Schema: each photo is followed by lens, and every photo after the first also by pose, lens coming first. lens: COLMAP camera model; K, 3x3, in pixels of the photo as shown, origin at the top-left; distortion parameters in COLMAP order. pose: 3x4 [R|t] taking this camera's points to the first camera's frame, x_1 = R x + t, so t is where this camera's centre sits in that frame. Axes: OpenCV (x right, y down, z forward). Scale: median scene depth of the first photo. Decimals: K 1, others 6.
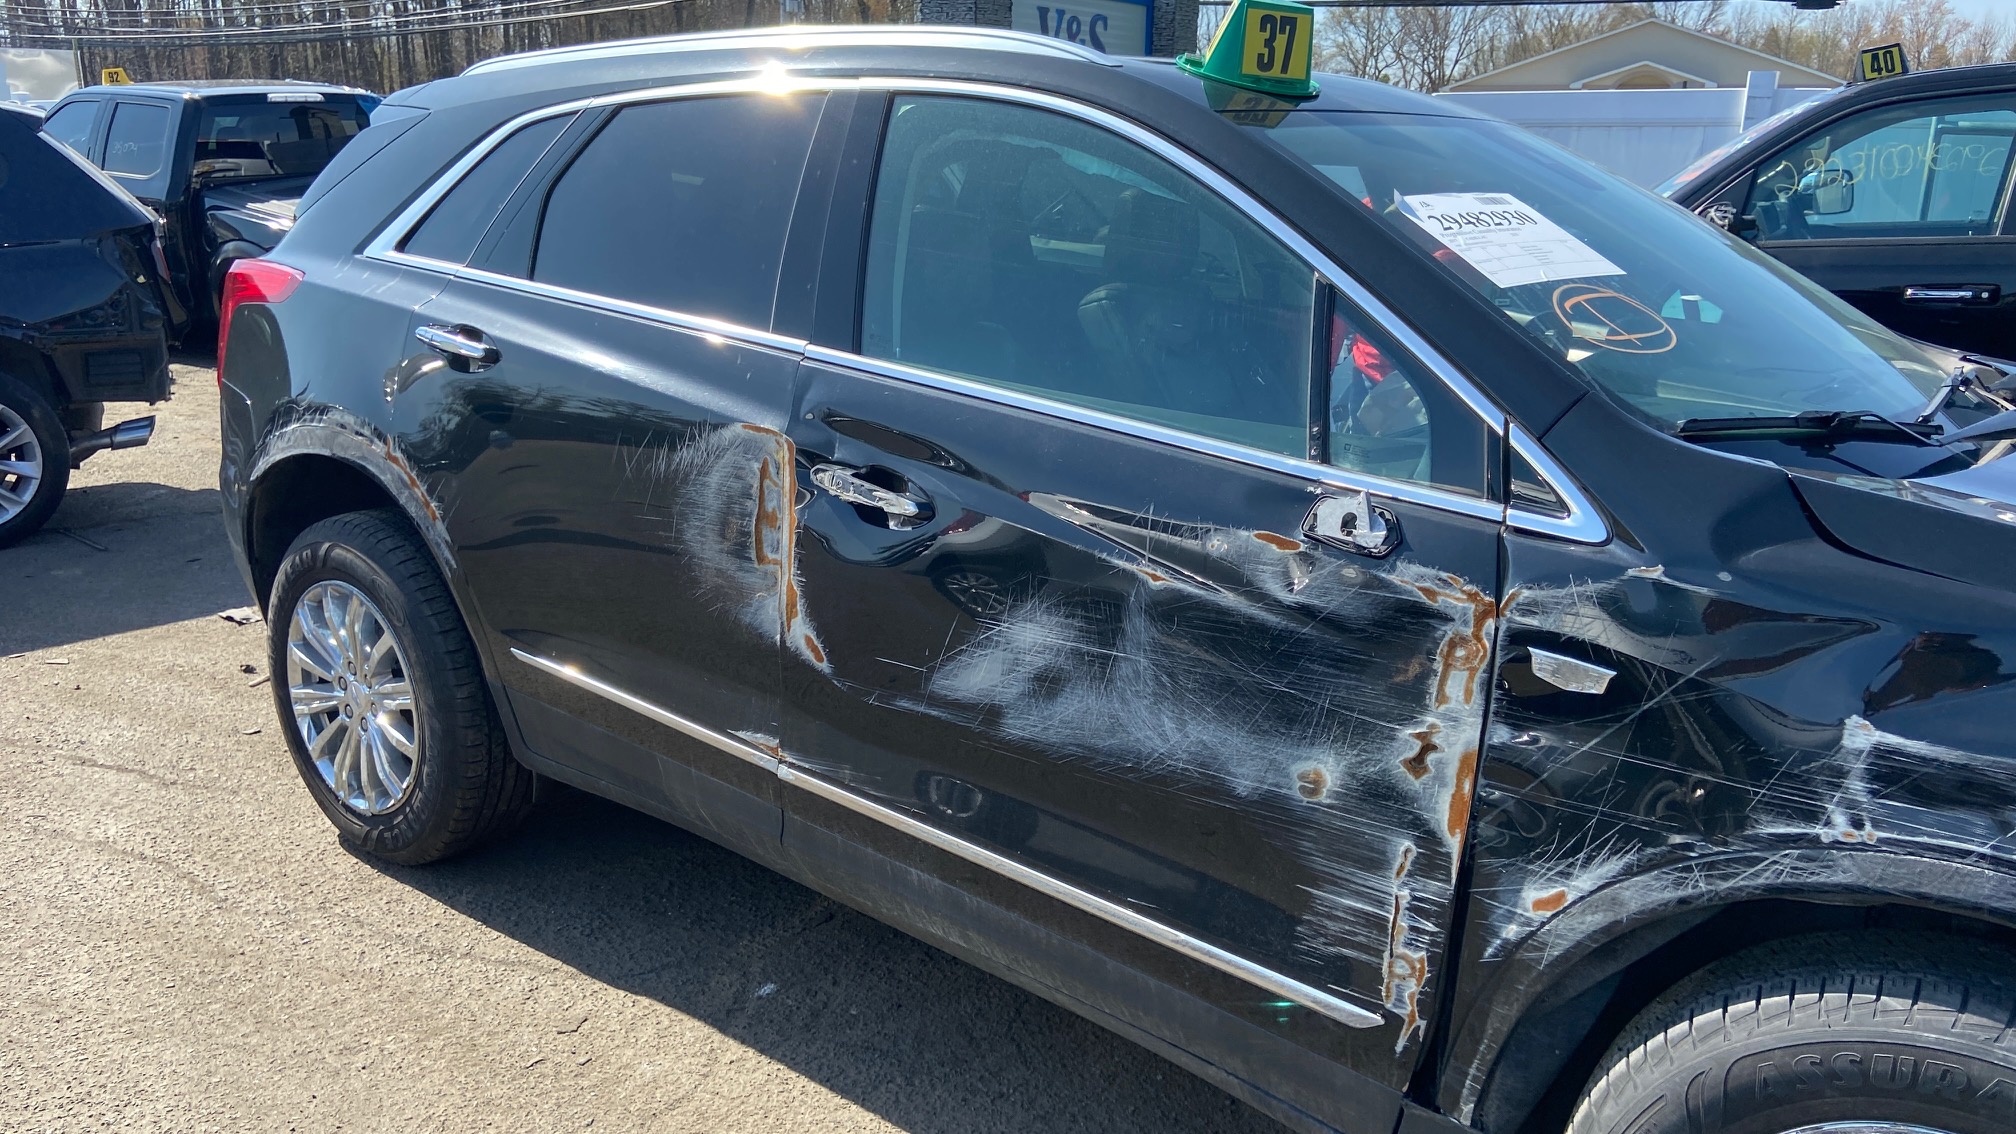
lens RADIAL K [[1523.5, 0, 1012.3], [0, 1523.5, 546.8], [0, 0, 1]] dist [0.122989, -0.159546]
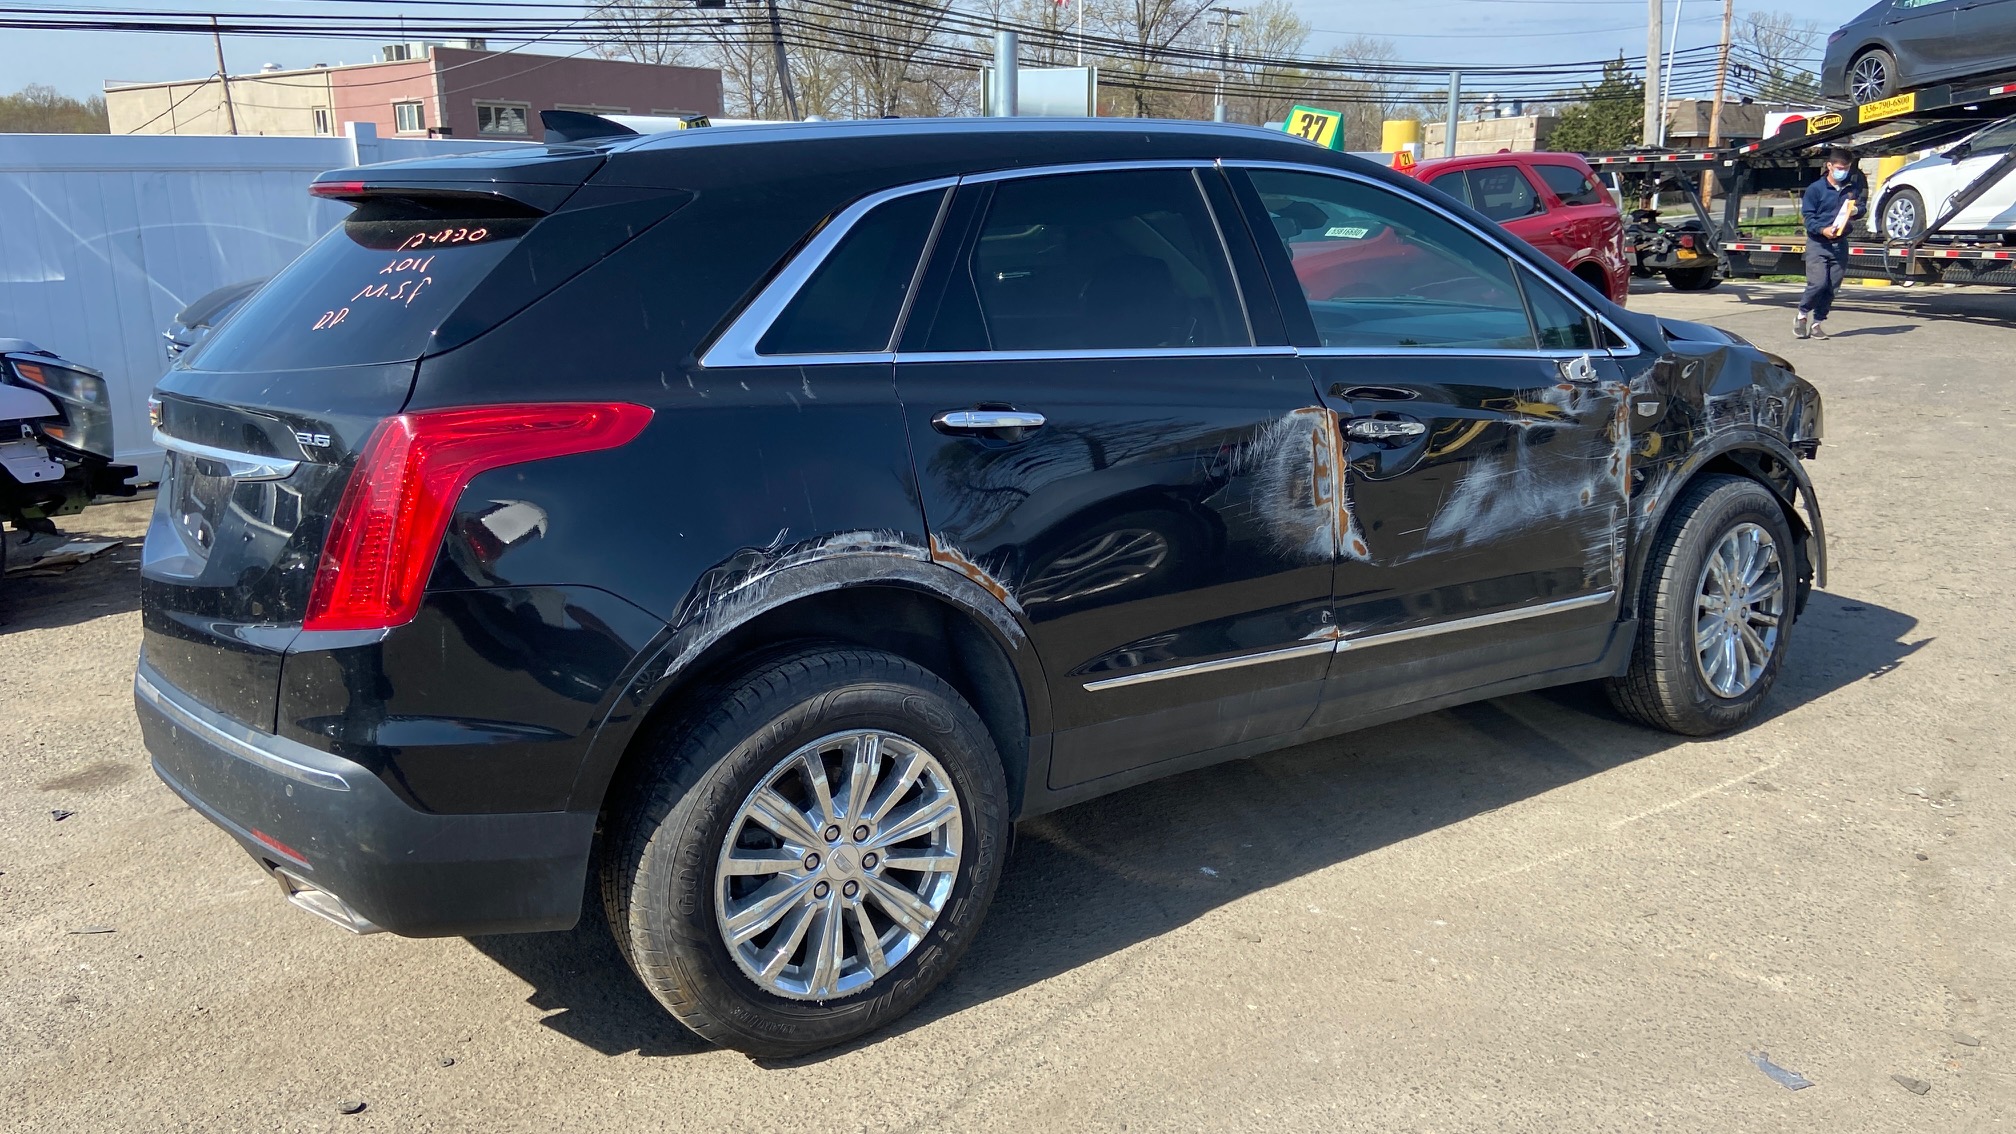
lens RADIAL K [[1523.5, 0, 1009.3], [0, 1523.5, 565.0], [0, 0, 1]] dist [0.122989, -0.159546]
pose [[0.288741, -0.247979, 0.924735, -1.564446], [0.254198, 0.951065, 0.175668, -0.256766], [-0.923045, 0.184343, 0.337648, 0.805663]]
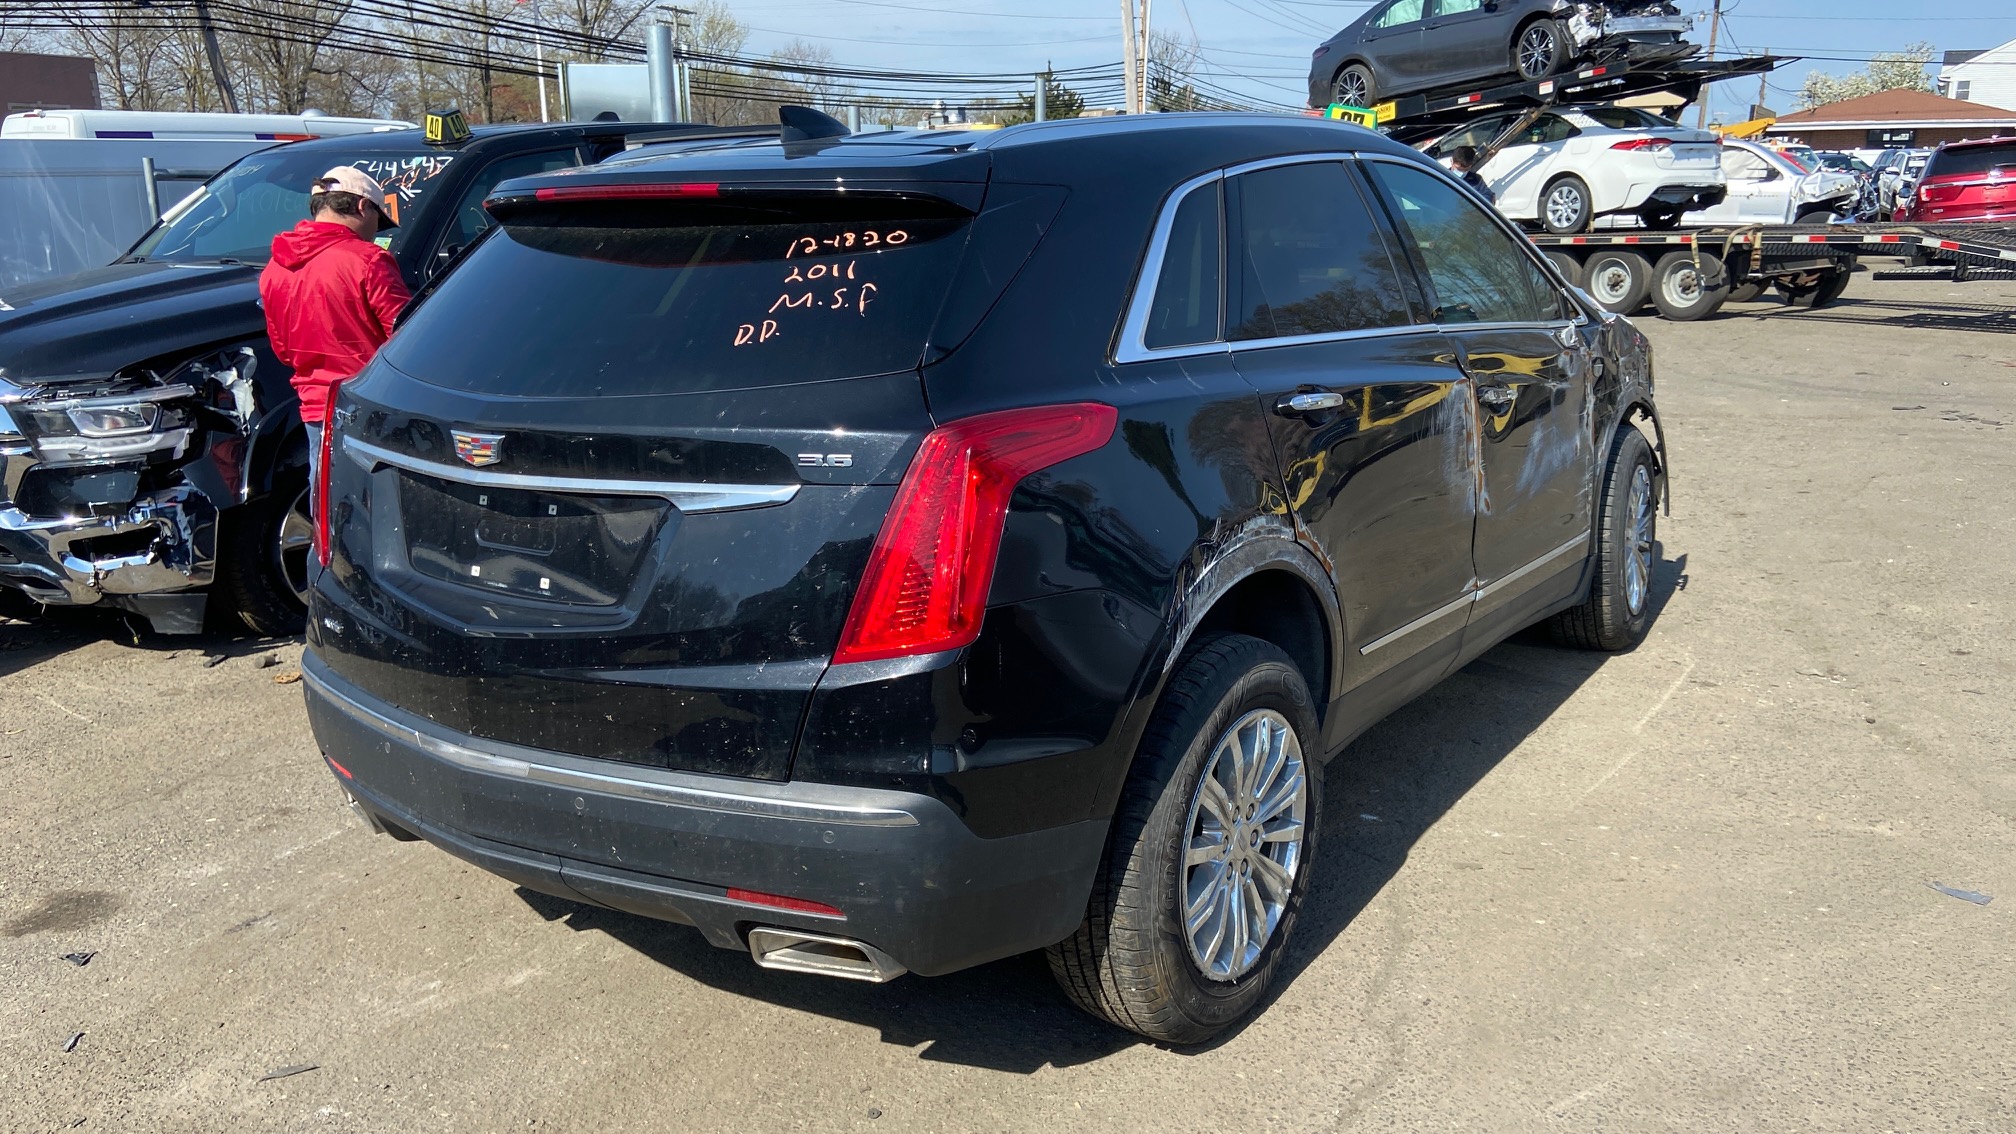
lens RADIAL K [[1523.5, 0, 1010.0], [0, 1523.5, 576.9], [0, 0, 1]] dist [0.122989, -0.159546]
pose [[-0.057343, -0.264625, 0.962645, -1.662859], [0.268059, 0.924743, 0.270174, -0.430615], [-0.961694, 0.273538, 0.017907, 1.455608]]
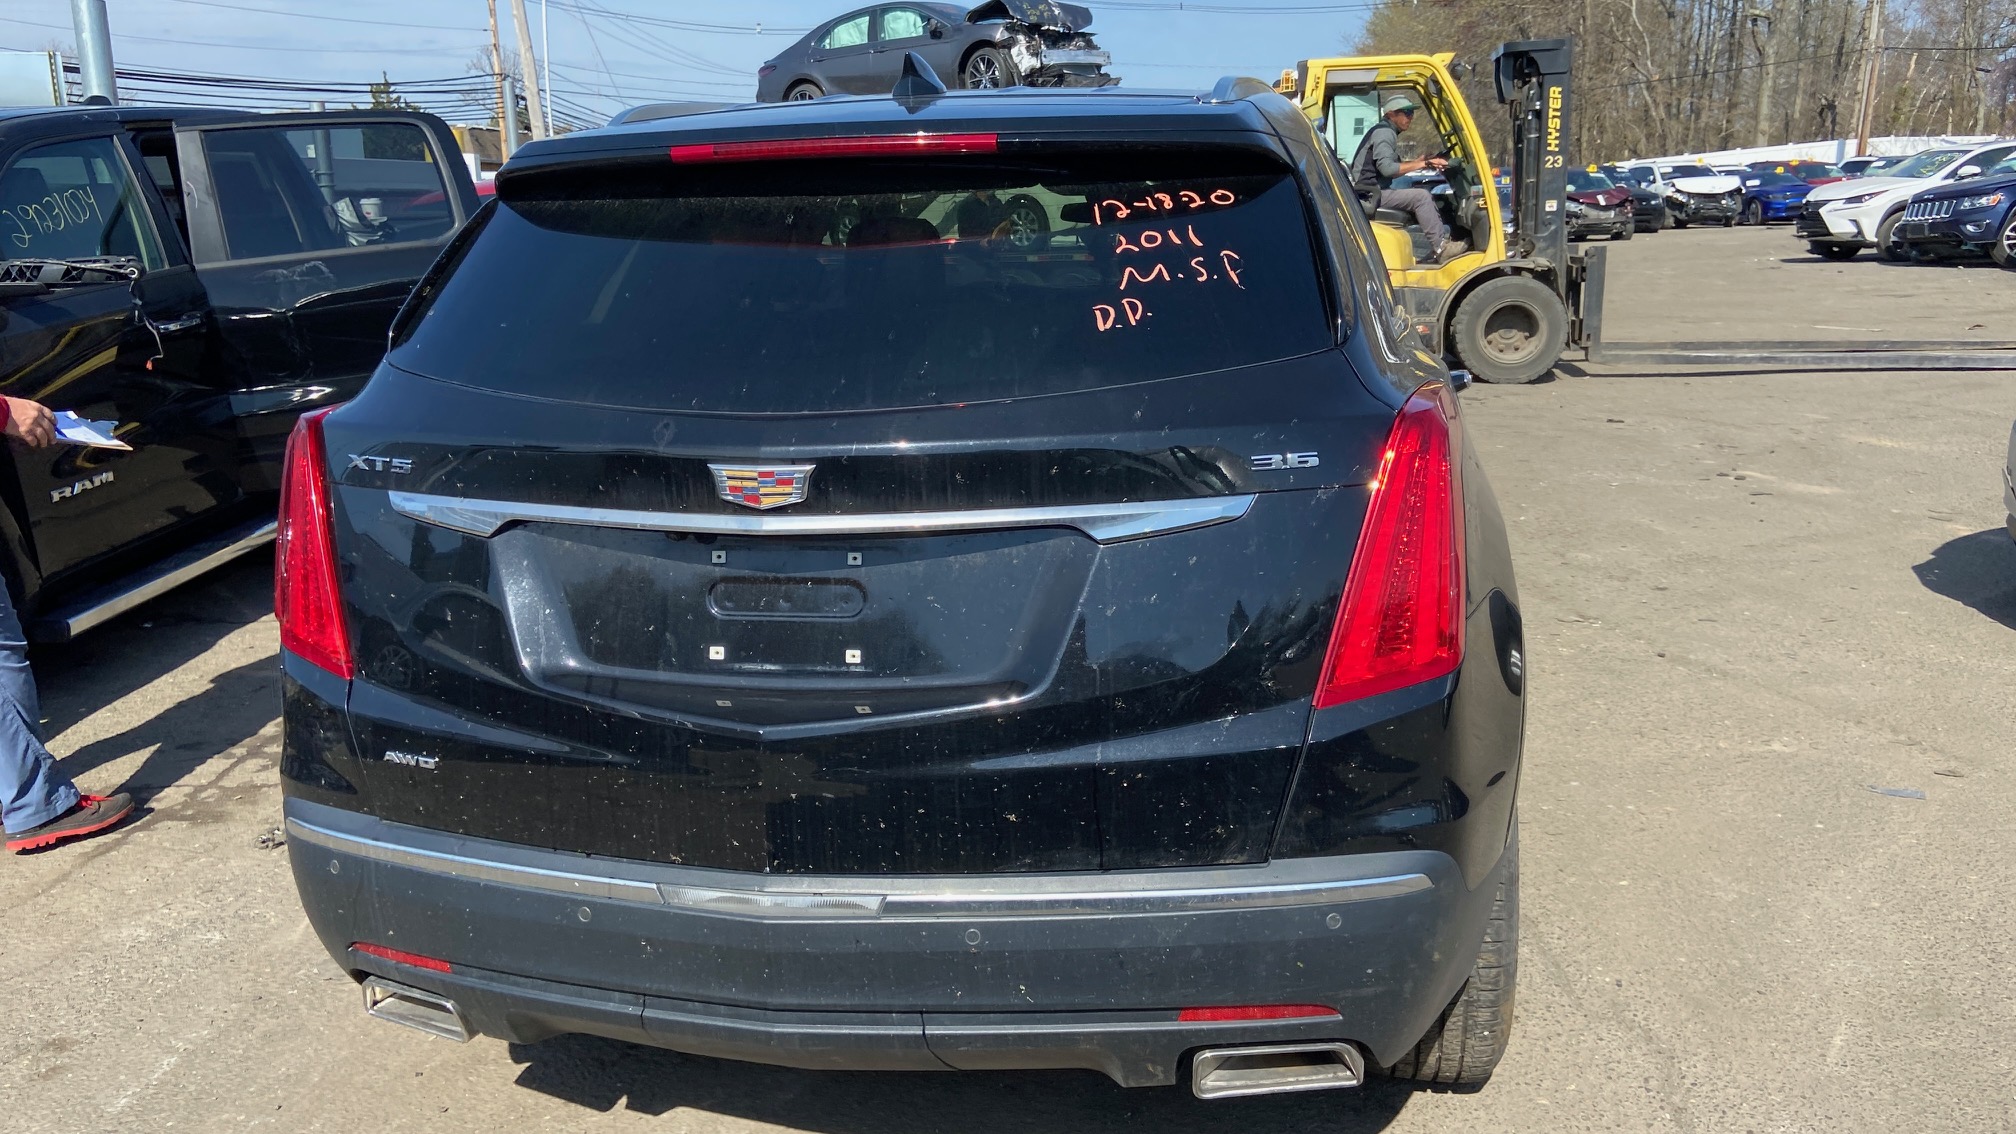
lens RADIAL K [[1523.5, 0, 1032.1], [0, 1523.5, 563.2], [0, 0, 1]] dist [0.122989, -0.159546]
pose [[-0.456057, -0.216382, 0.863244, -1.347099], [0.235553, 0.906048, 0.351555, -0.527703], [-0.858211, 0.363669, -0.362240, 1.971351]]
